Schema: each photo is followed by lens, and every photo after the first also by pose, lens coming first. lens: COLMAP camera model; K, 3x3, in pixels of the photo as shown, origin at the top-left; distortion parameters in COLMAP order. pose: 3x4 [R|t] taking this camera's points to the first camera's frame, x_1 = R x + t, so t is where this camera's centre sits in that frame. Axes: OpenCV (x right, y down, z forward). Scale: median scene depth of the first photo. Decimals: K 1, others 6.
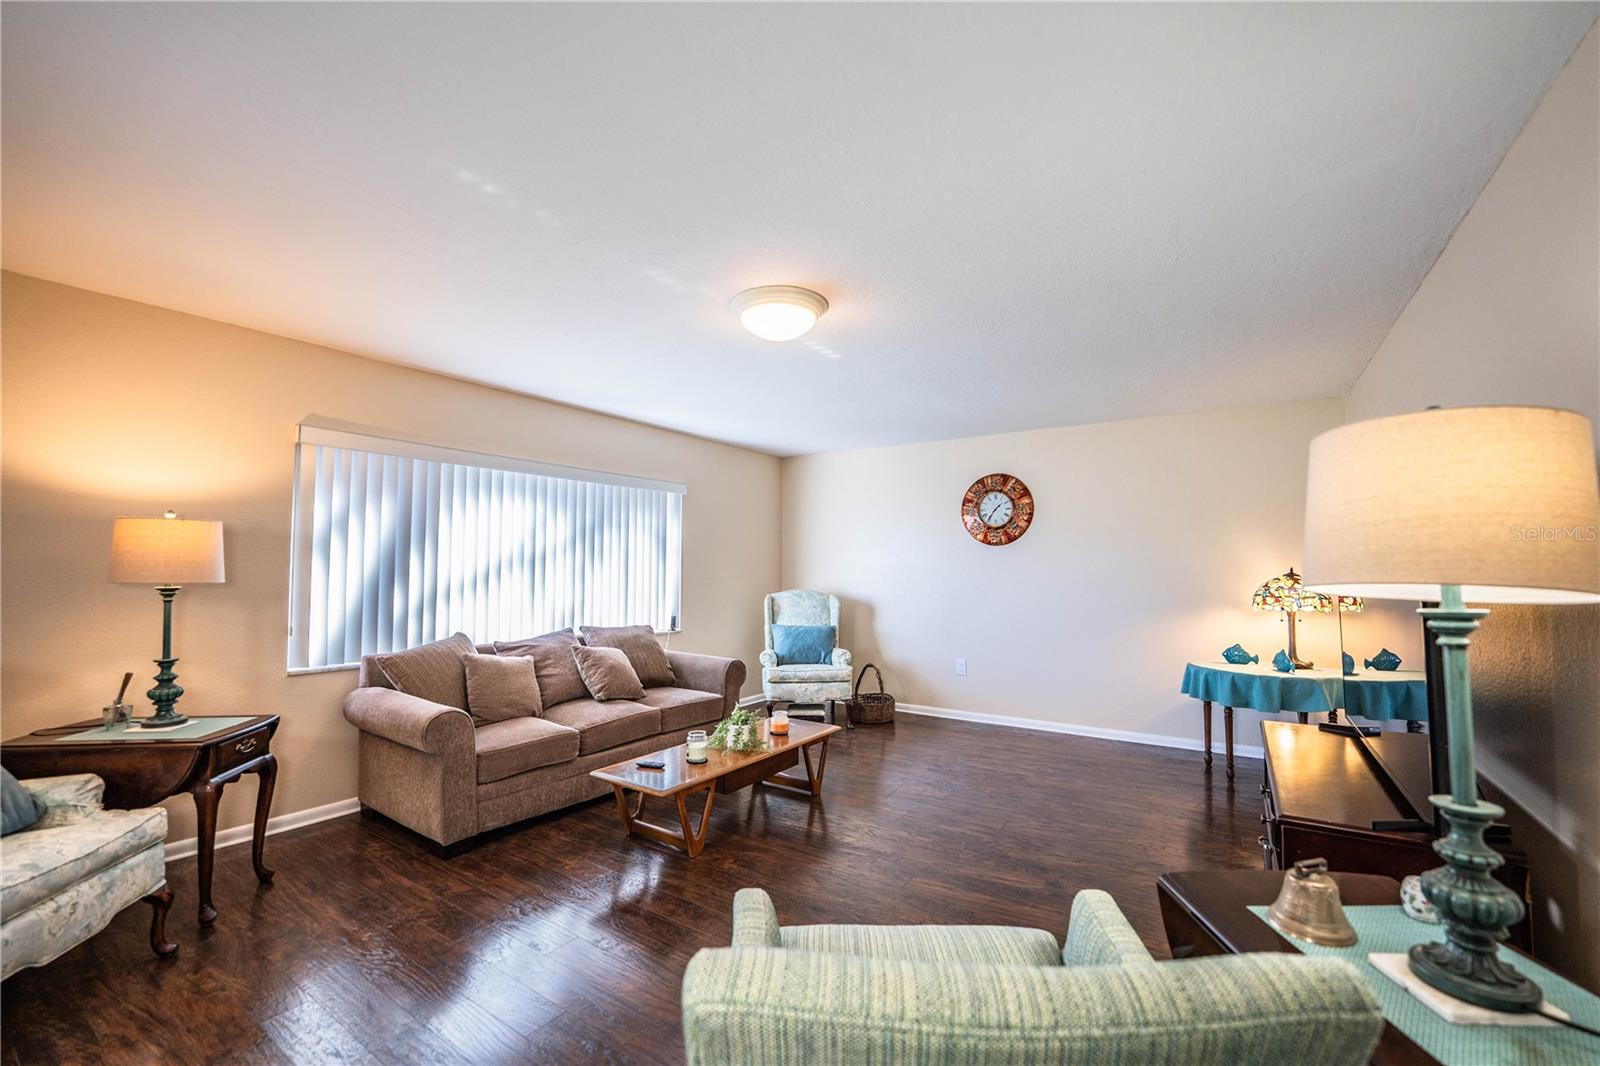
lens RADIAL K [[649.3, 0, 798.2], [0, 649.3, 537.3], [0, 0, 1]] dist [-0.012155, 0.000024]
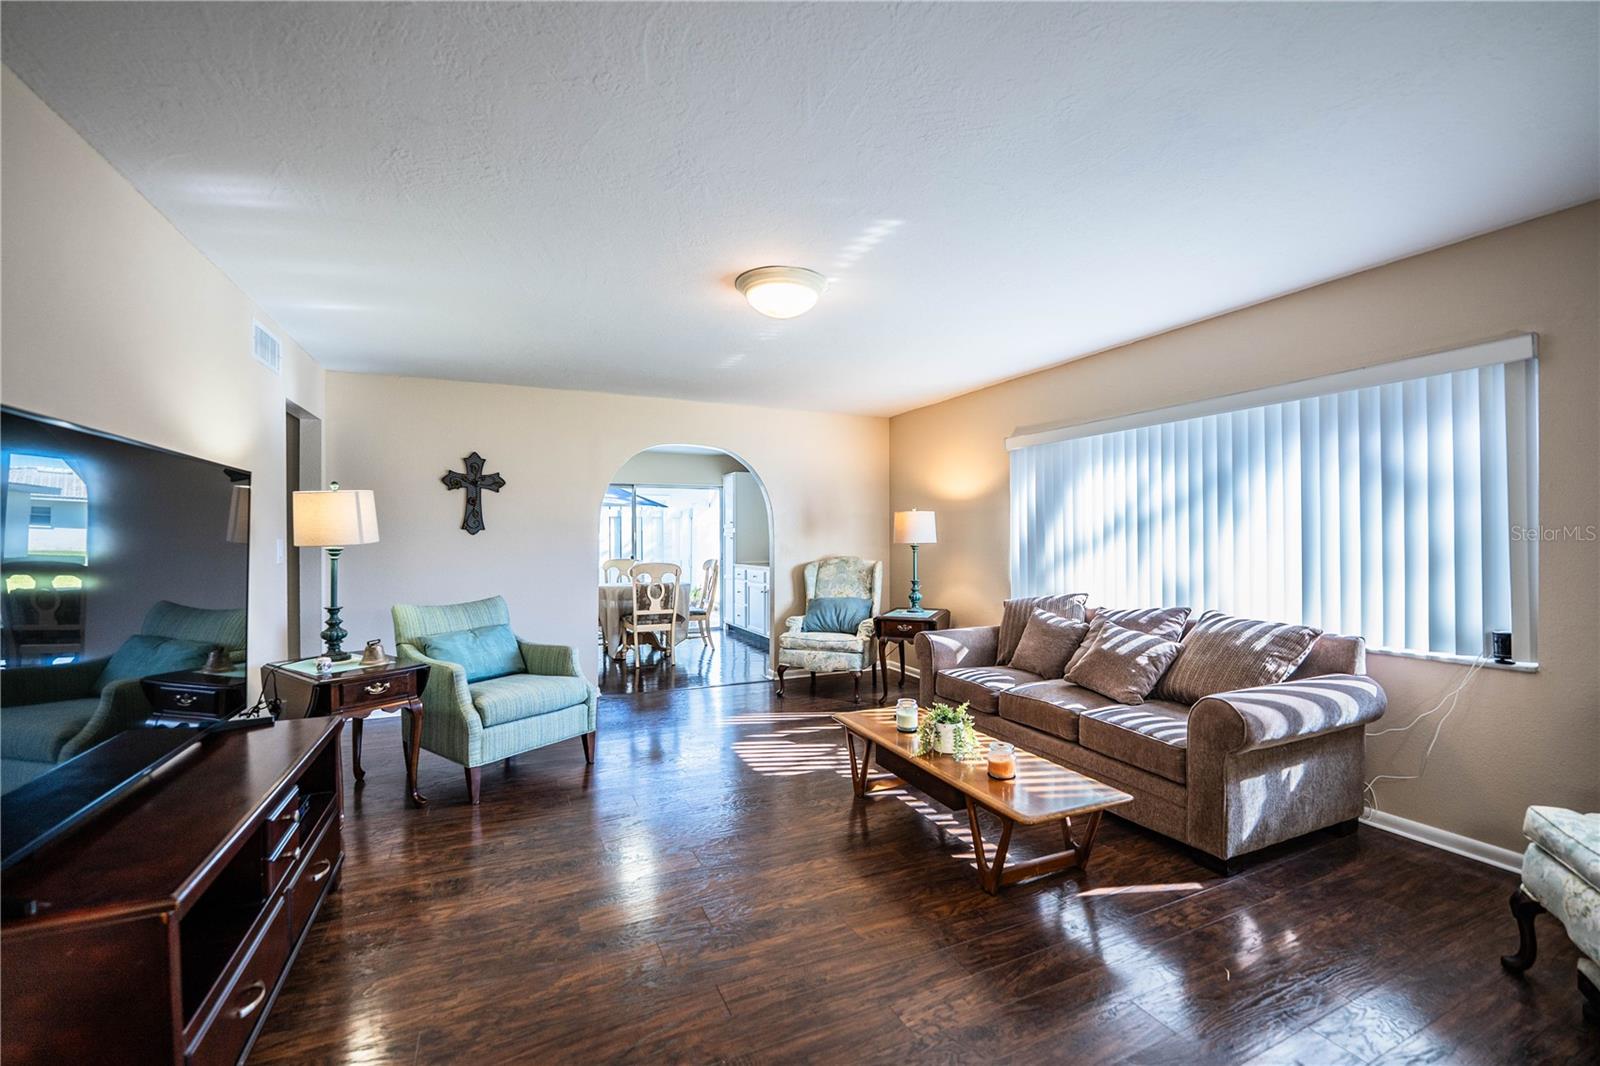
lens RADIAL K [[649.3, 0, 802.2], [0, 649.3, 536.8], [0, 0, 1]] dist [-0.012155, 0.000024]
pose [[-0.513408, -0.000689, -0.858144, 0.585829], [0.047170, 0.998465, -0.029022, 0.056399], [0.856847, -0.055378, -0.512588, 1.056569]]
